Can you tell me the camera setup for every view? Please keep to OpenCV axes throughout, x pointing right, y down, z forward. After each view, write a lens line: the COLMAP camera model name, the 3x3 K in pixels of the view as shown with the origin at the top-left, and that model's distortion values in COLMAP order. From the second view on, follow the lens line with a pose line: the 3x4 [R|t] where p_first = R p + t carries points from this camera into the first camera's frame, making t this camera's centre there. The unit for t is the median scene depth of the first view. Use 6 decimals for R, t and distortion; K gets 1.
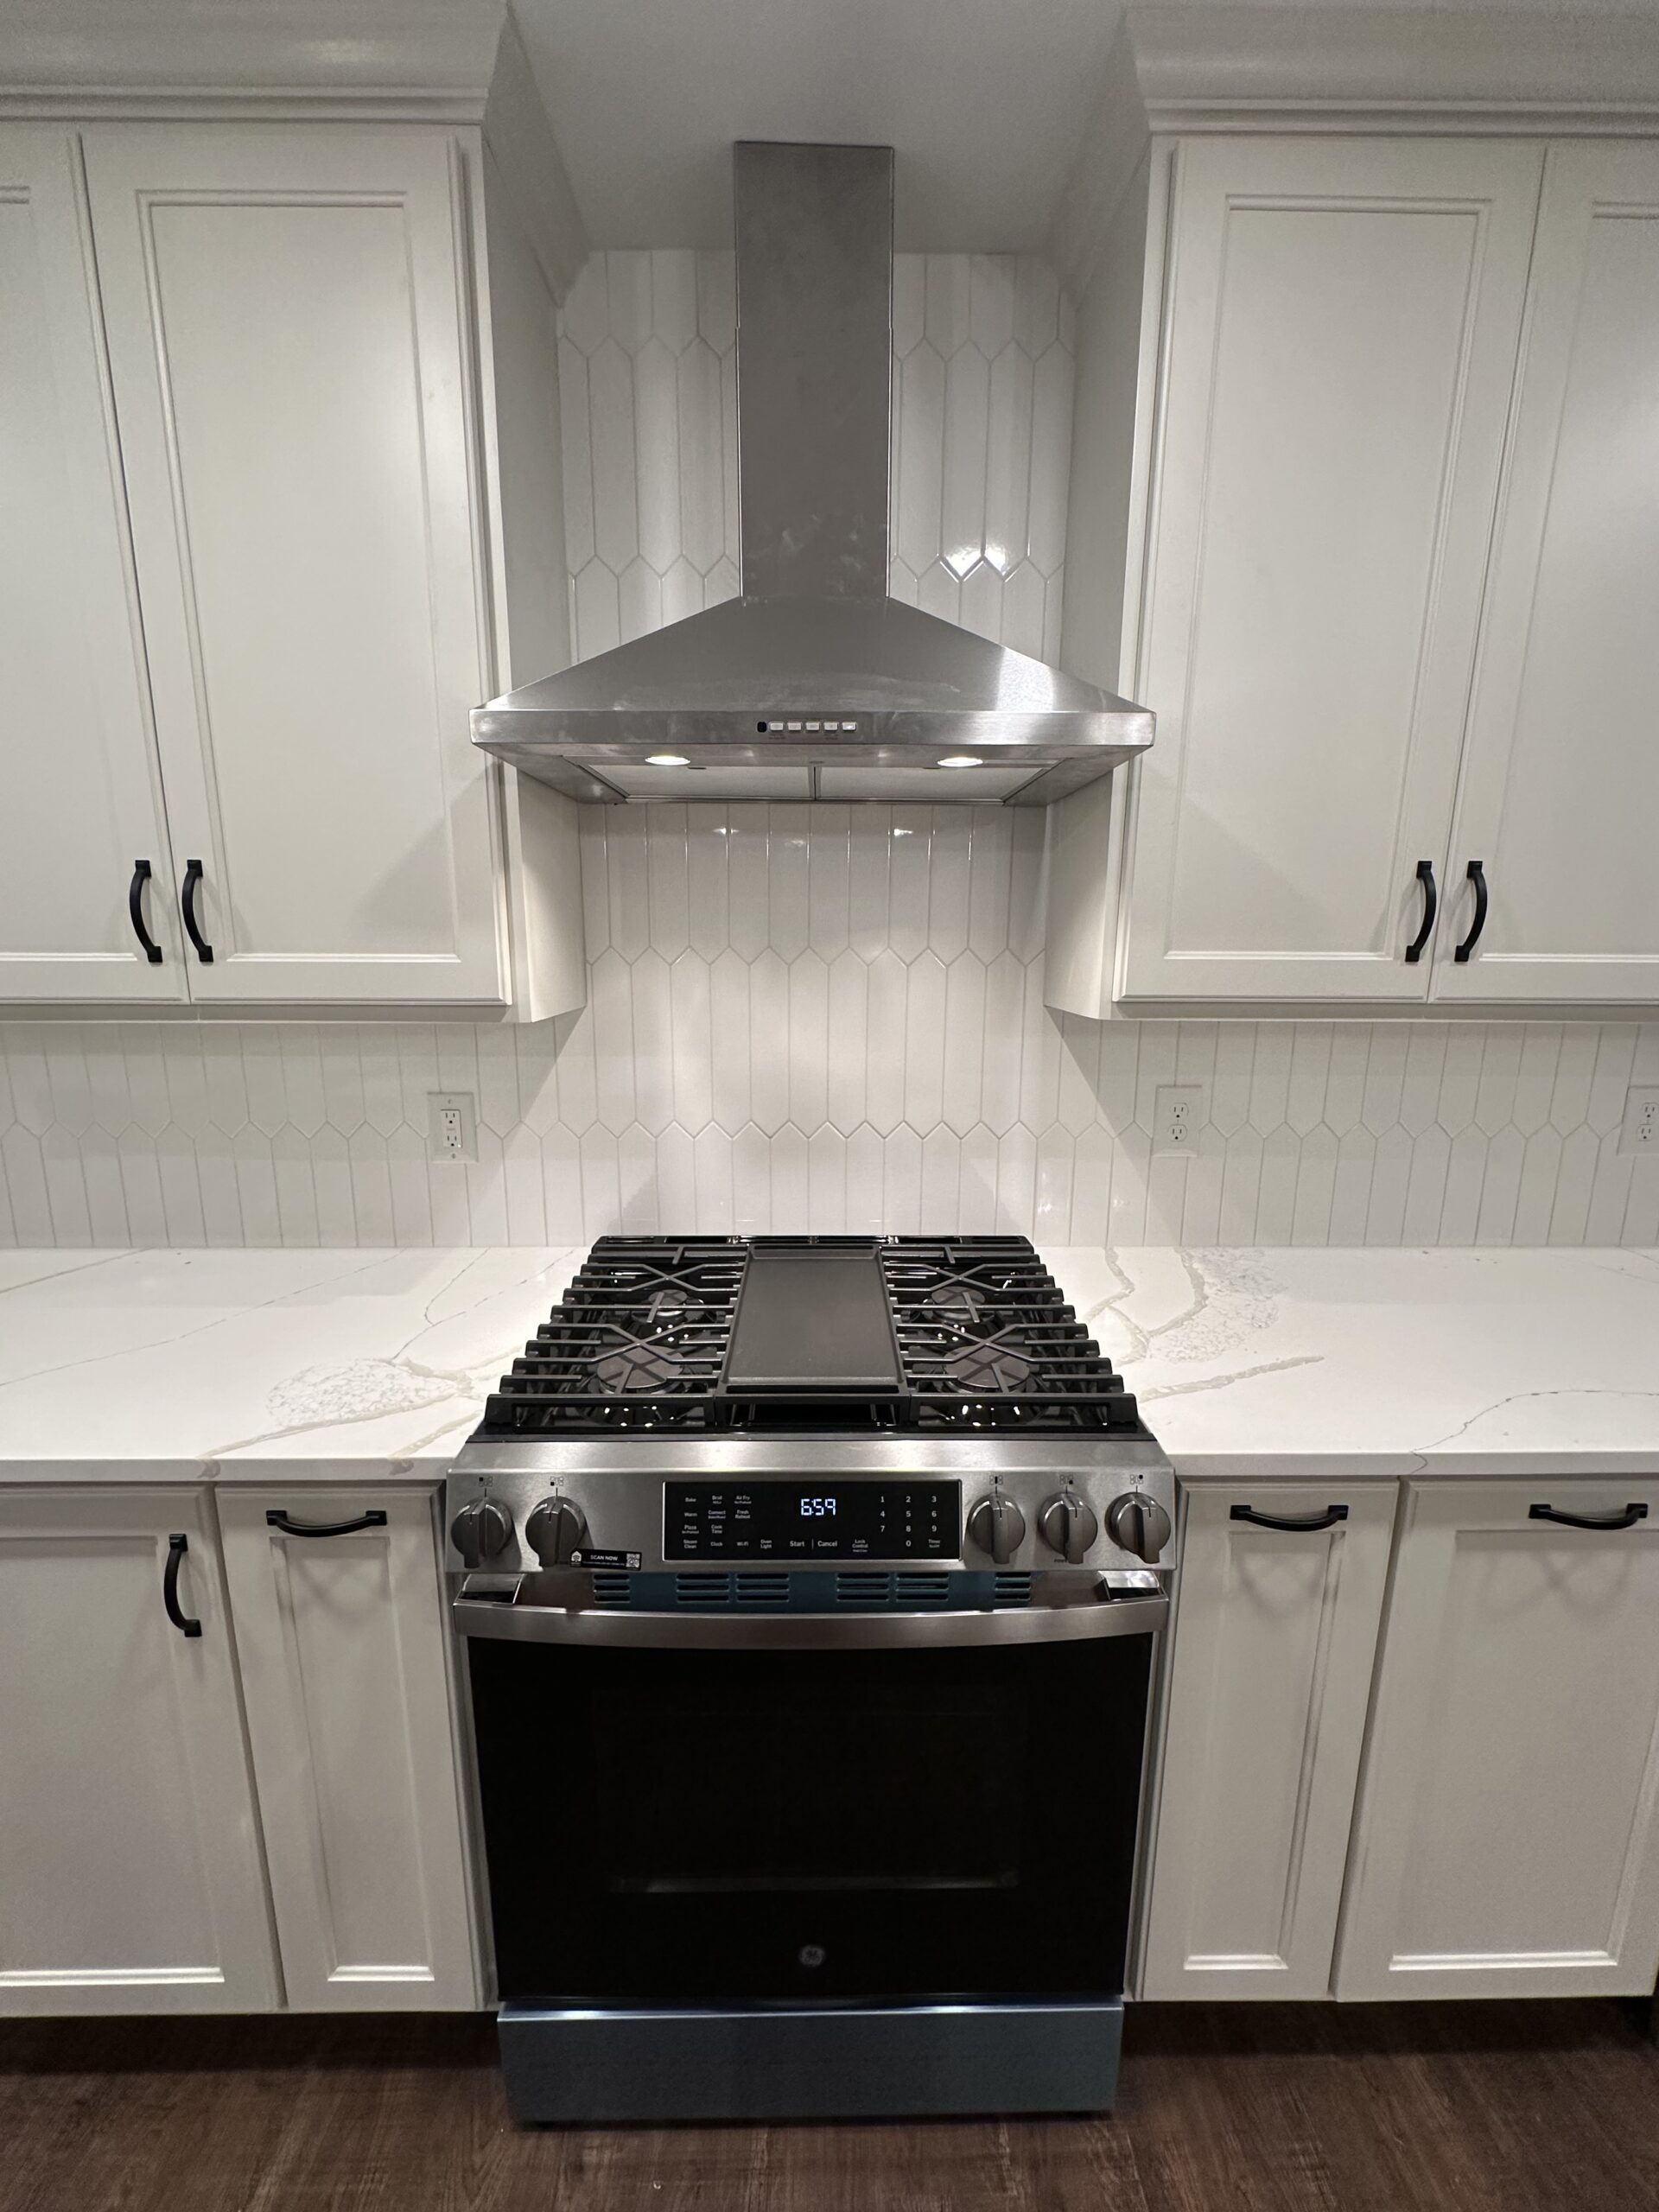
lens RADIAL K [[877.1, 0, 819.8], [0, 877.1, 1105.0], [0, 0, 1]] dist [-0.000770, 0.000420]
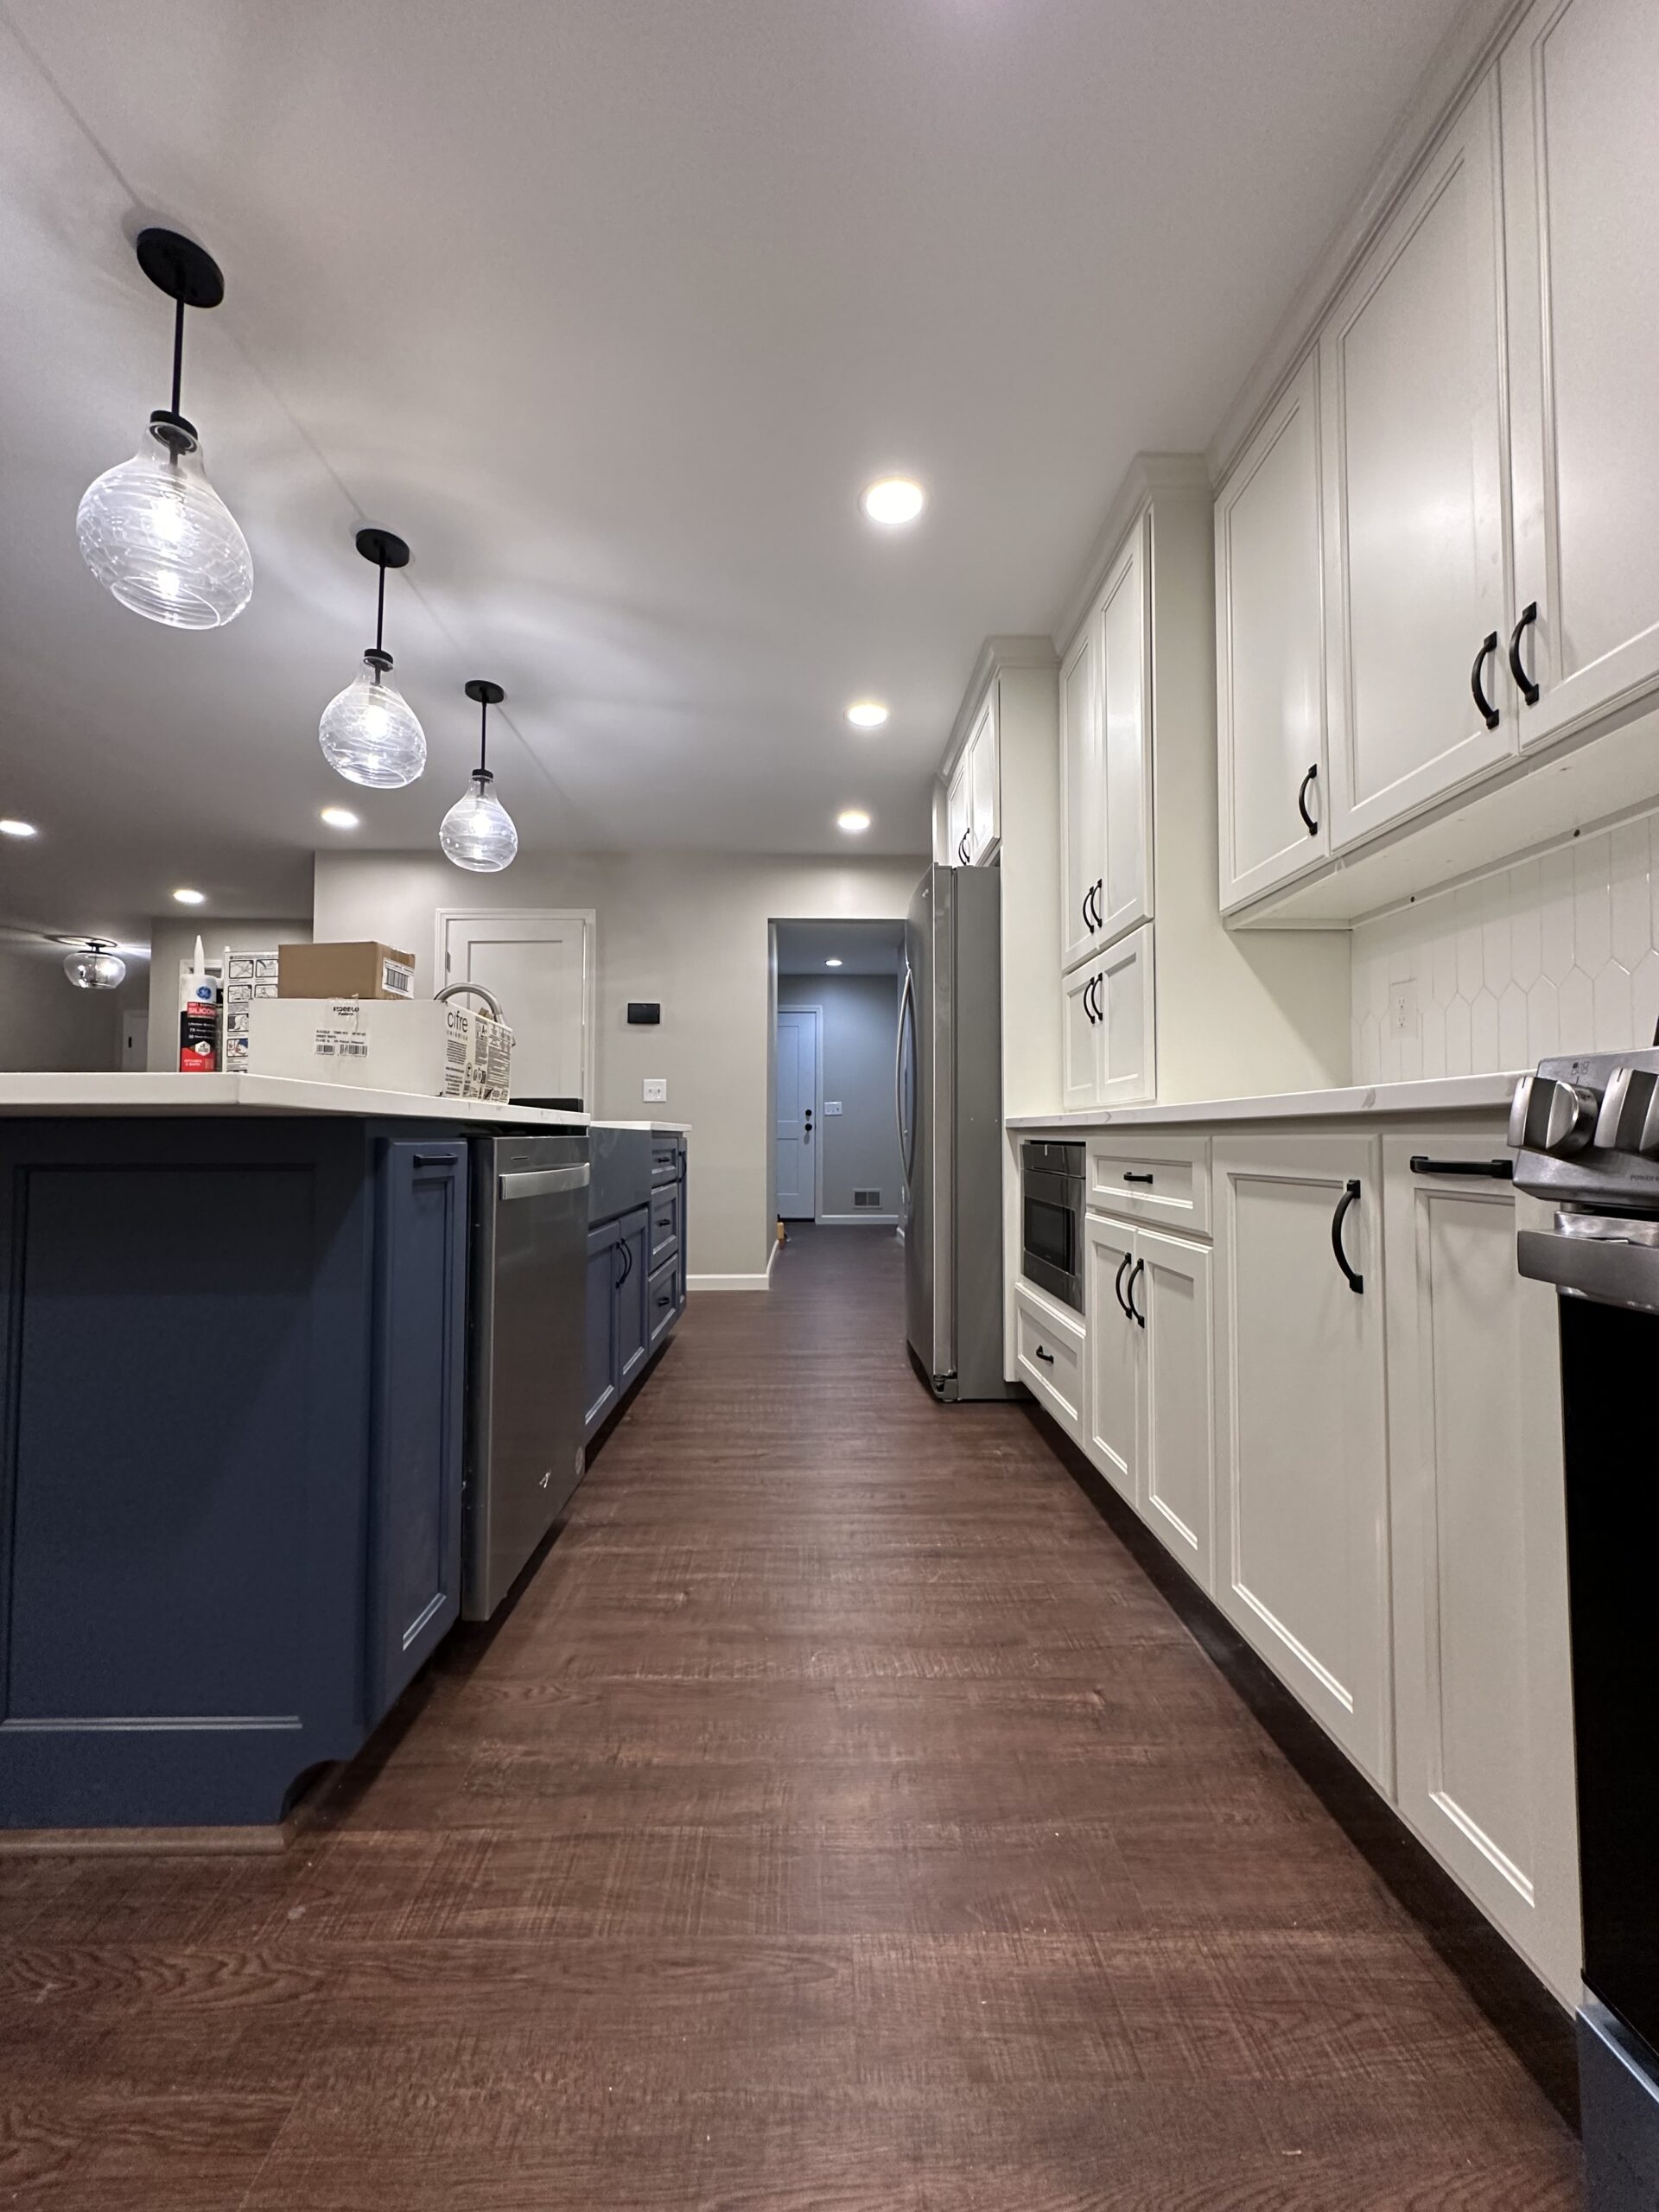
lens RADIAL K [[877.1, 0, 830.2], [0, 877.1, 1104.4], [0, 0, 1]] dist [-0.000770, 0.000420]
pose [[0.010435, -0.039902, -0.999149, 0.263989], [-0.185872, 0.981712, -0.041147, 0.475472], [0.982519, 0.186143, 0.002828, 0.309002]]
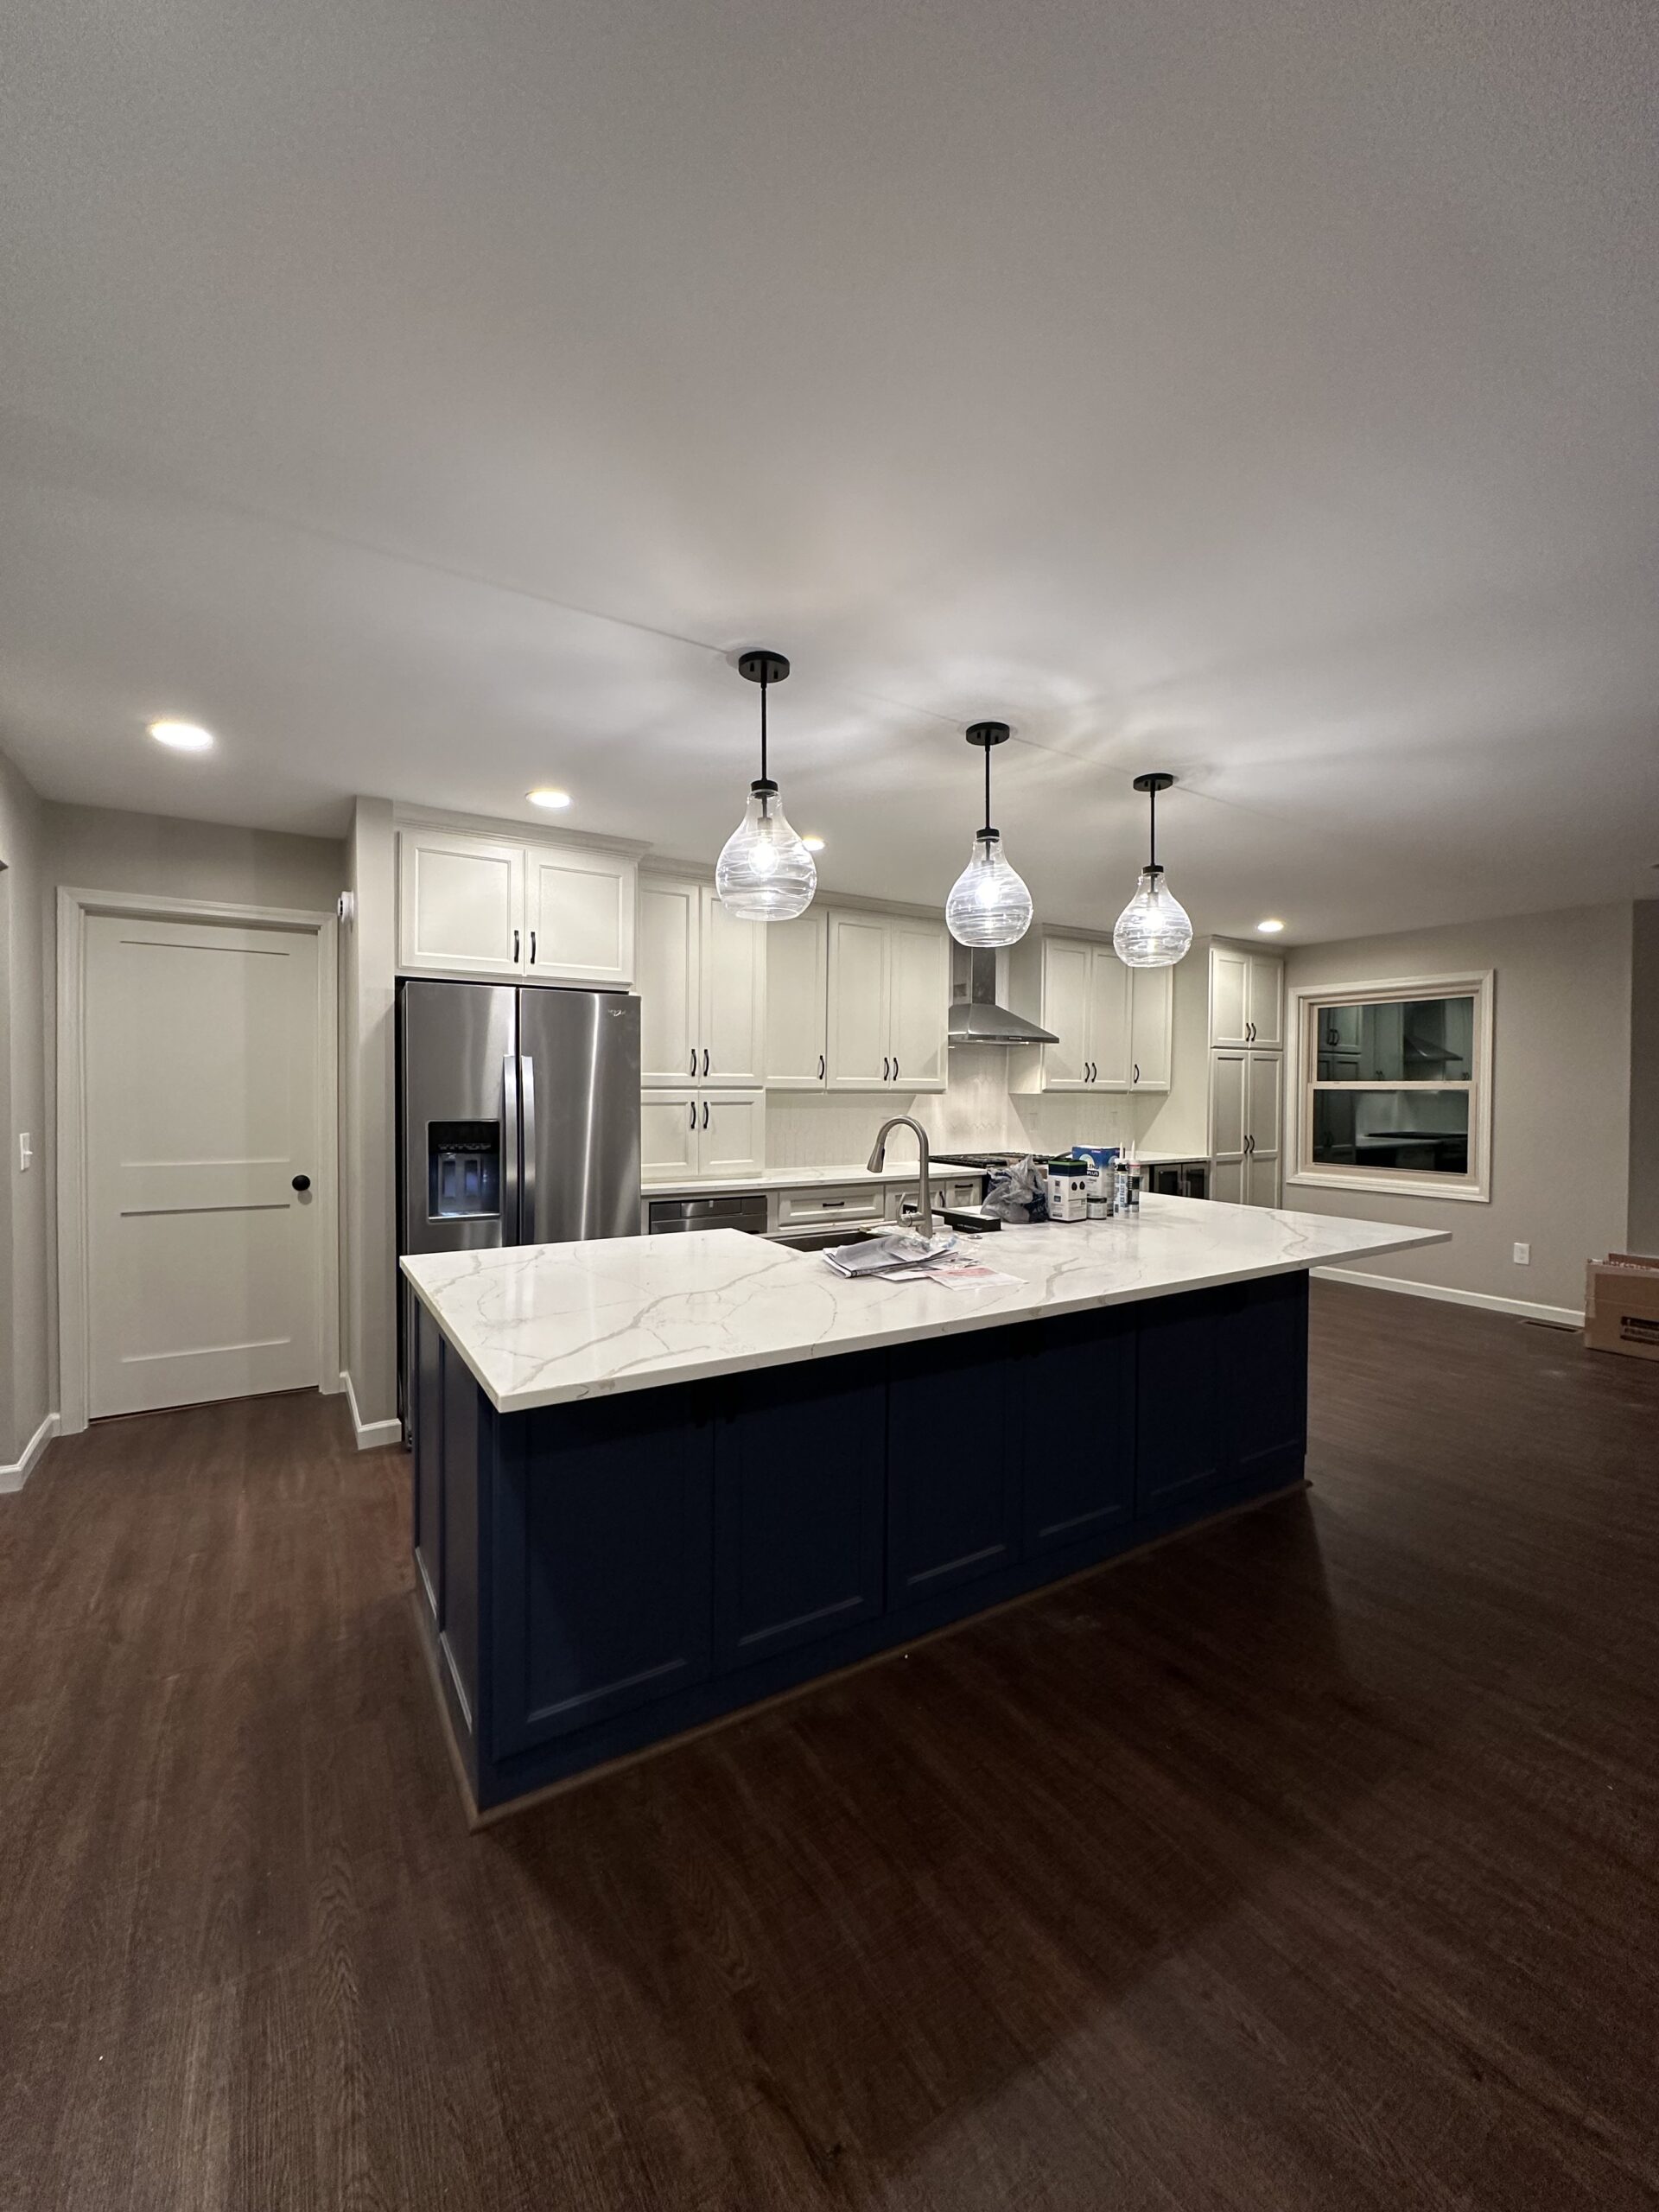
lens RADIAL K [[877.1, 0, 822.1], [0, 877.1, 1115.4], [0, 0, 1]] dist [-0.000770, 0.000420]
pose [[0.854471, -0.013020, 0.519336, -3.322045], [0.090378, 0.988167, -0.123926, 0.527658], [-0.511577, 0.152828, 0.845537, -2.521905]]
